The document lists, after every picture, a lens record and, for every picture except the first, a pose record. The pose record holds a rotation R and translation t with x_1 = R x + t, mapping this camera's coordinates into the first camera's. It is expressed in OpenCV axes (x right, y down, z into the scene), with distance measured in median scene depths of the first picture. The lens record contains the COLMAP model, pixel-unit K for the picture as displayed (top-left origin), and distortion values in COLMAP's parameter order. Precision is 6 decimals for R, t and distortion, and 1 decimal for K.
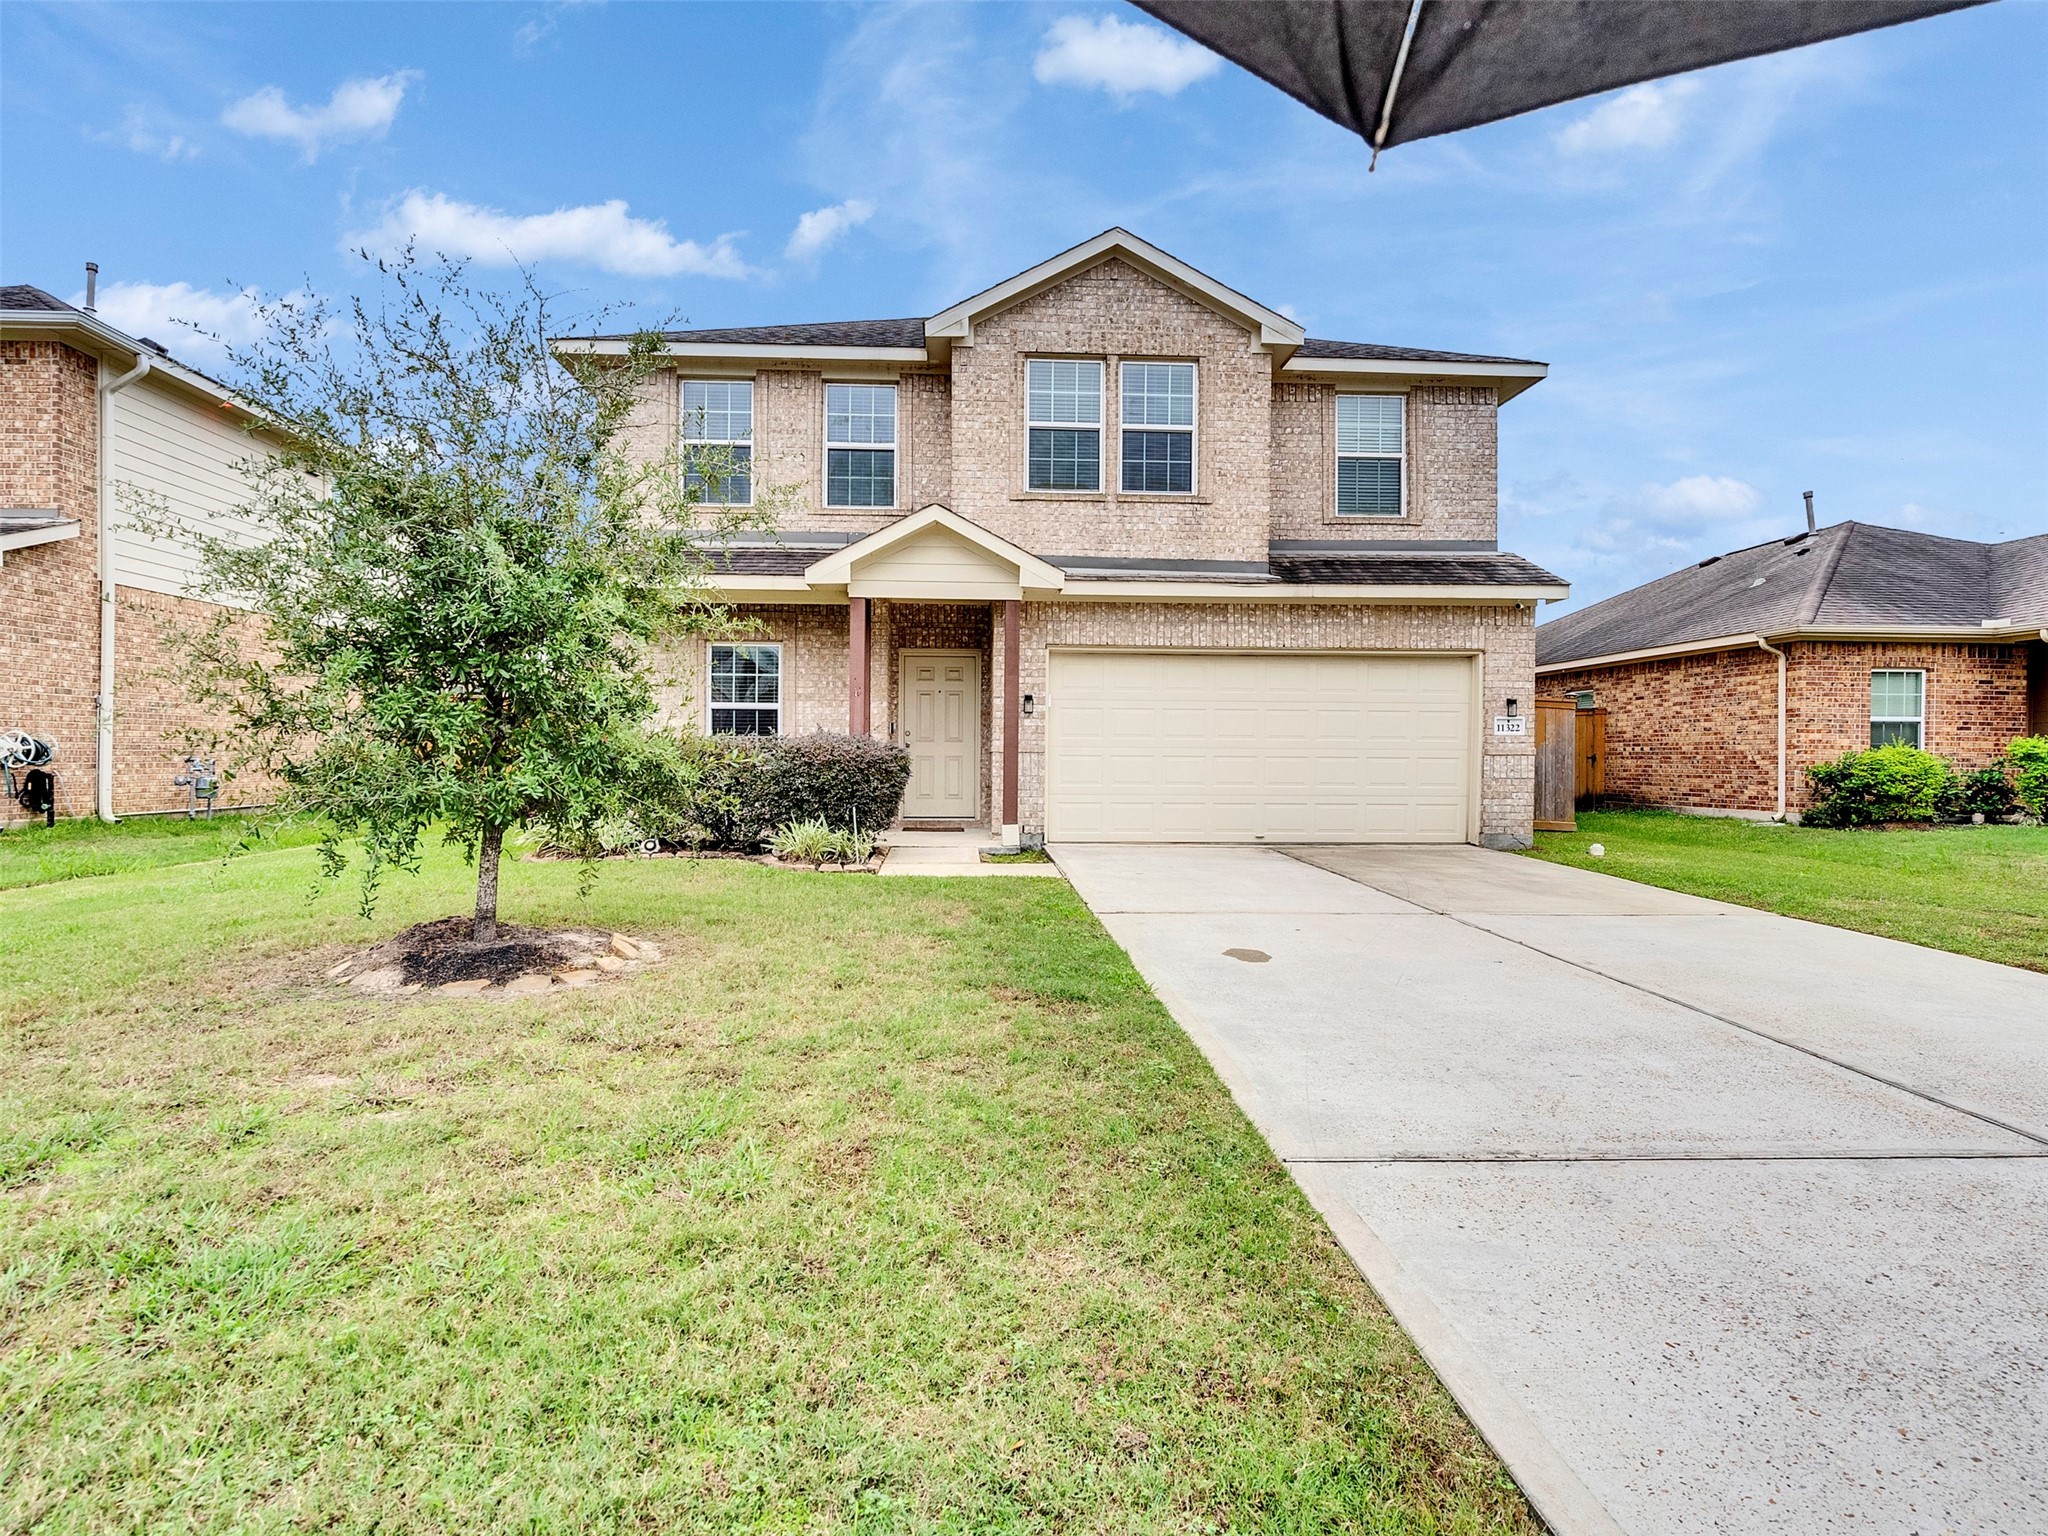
lens RADIAL K [[1040.6, 0, 1000.4], [0, 1040.6, 759.8], [0, 0, 1]] dist [-0.005770, 0.000124]
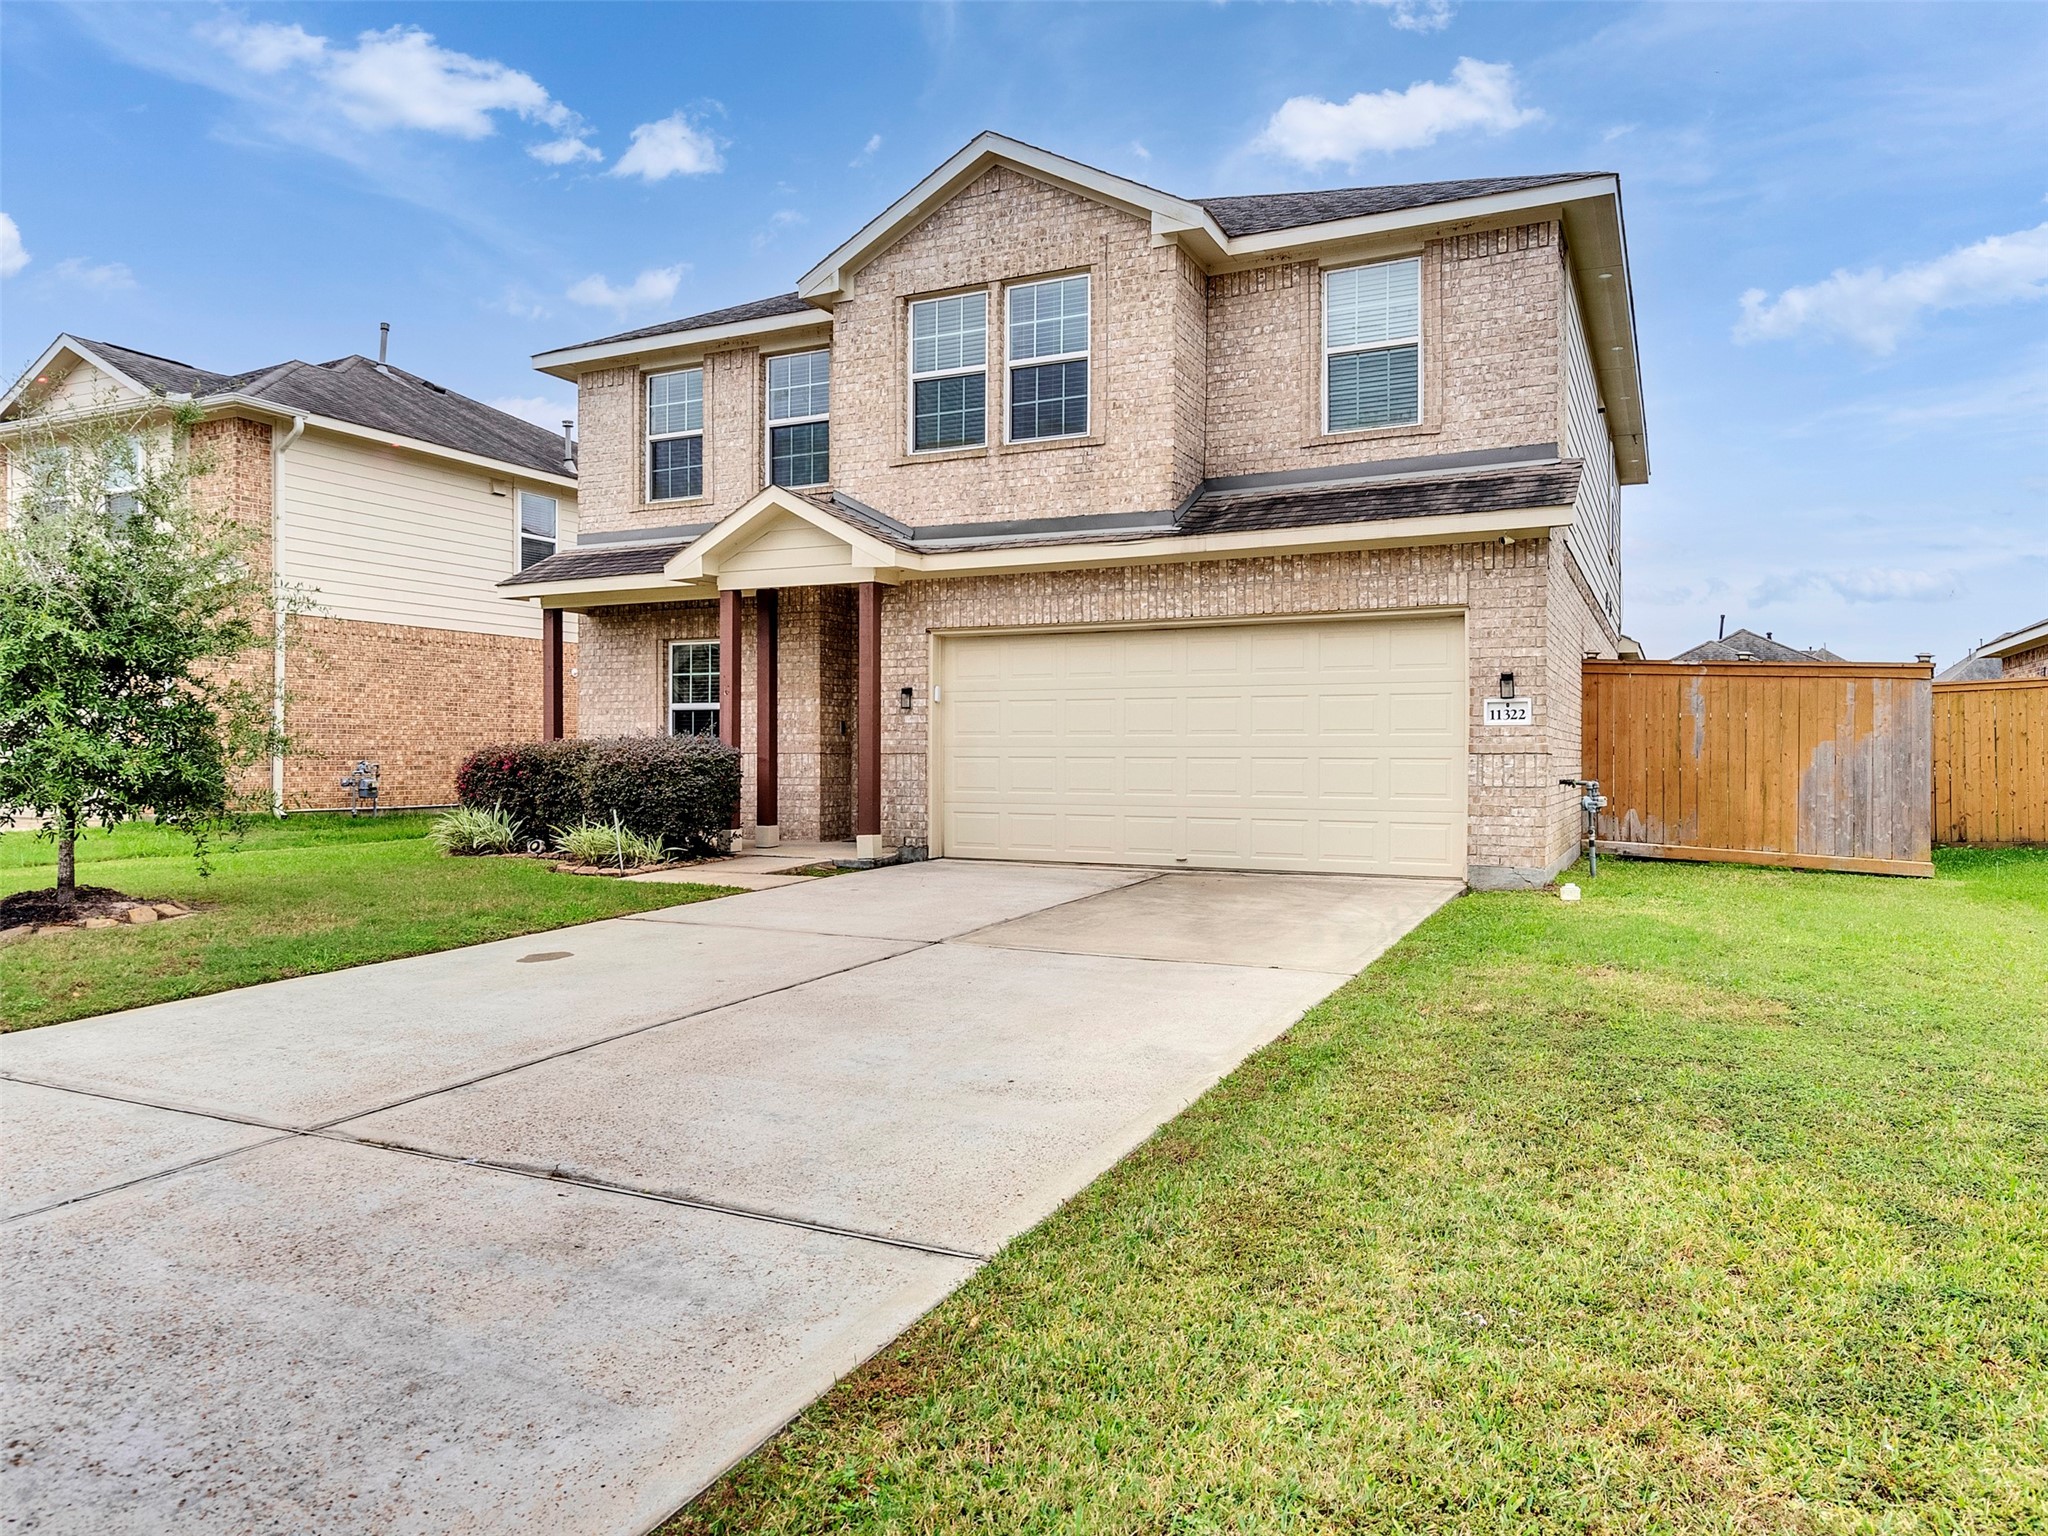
lens RADIAL K [[1369.5, 0, 1019.7], [0, 1369.5, 758.4], [0, 0, 1]] dist [0.005238, 0.000359]
pose [[0.878161, -0.003561, -0.478352, 0.651500], [0.001442, 0.999987, -0.004798, 0.002660], [0.478363, 0.003524, 0.878155, 0.034778]]
